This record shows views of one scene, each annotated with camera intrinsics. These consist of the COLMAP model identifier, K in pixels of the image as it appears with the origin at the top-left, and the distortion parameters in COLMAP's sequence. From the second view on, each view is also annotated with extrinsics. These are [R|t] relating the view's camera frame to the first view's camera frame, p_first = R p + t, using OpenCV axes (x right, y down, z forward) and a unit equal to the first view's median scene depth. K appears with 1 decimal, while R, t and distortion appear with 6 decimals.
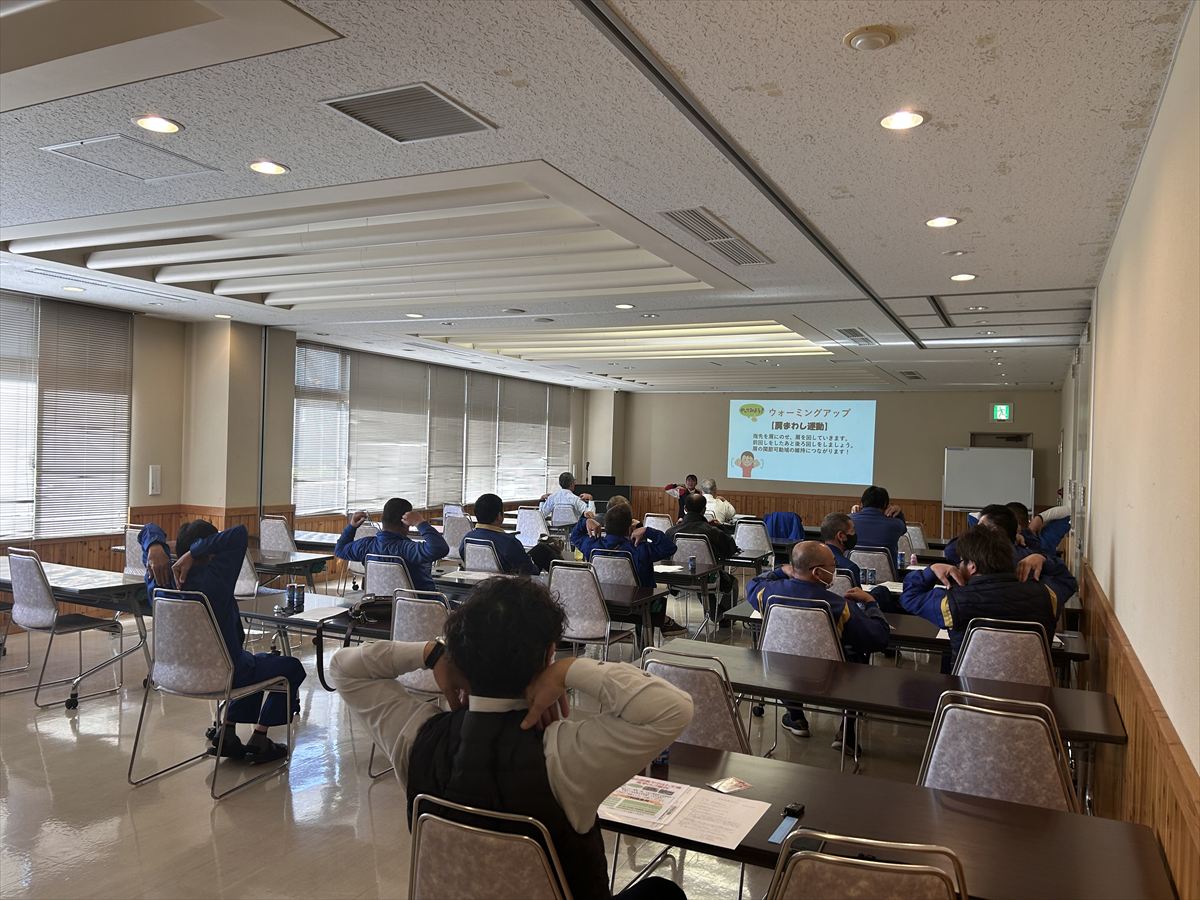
lens RADIAL K [[902.2, 0, 600.0], [0, 902.2, 450.0], [0, 0, 1]] dist [0.071814, -0.077501]
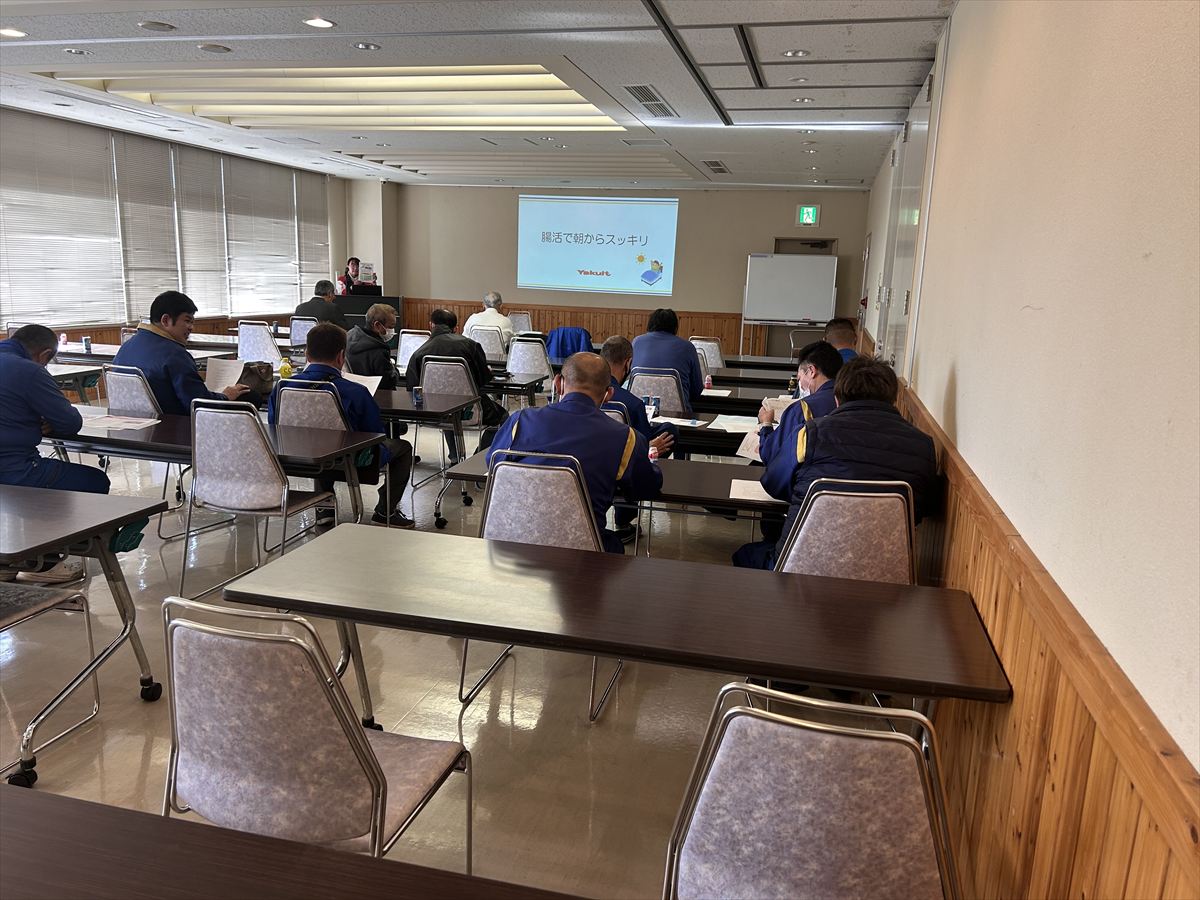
lens RADIAL K [[902.2, 0, 600.0], [0, 902.2, 450.0], [0, 0, 1]] dist [0.071814, -0.077501]
pose [[0.979423, -0.033346, 0.199046, 0.063354], [-0.007364, 0.979695, 0.200360, 0.012744], [-0.201686, -0.197703, 0.959289, 0.166182]]
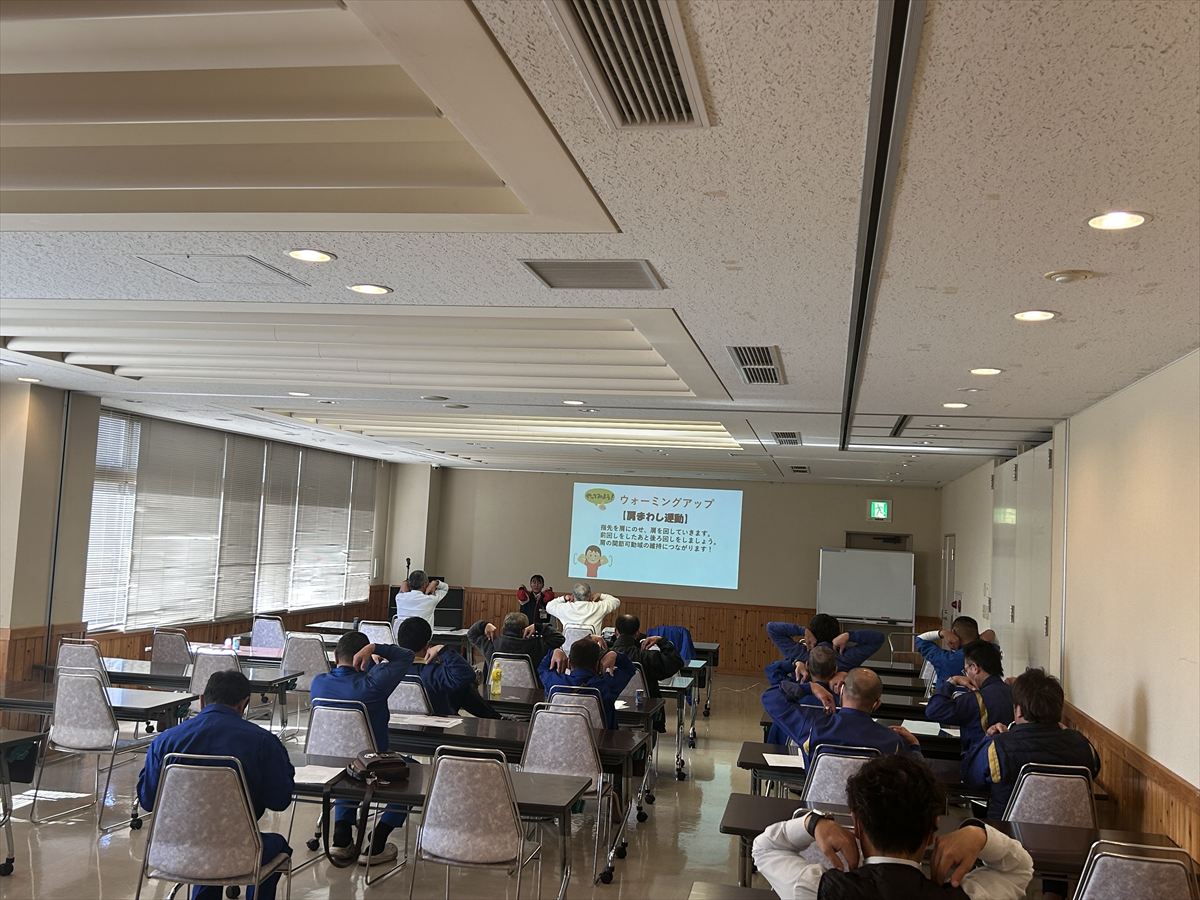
lens RADIAL K [[1183.4, 0, 600.0], [0, 1183.4, 450.0], [0, 0, 1]] dist [0.062829, -0.041008]
pose [[0.967167, 0.037626, 0.251342, -0.172860], [-0.022718, 0.997820, -0.061955, -0.031104], [-0.253125, 0.054211, 0.965913, -0.082904]]
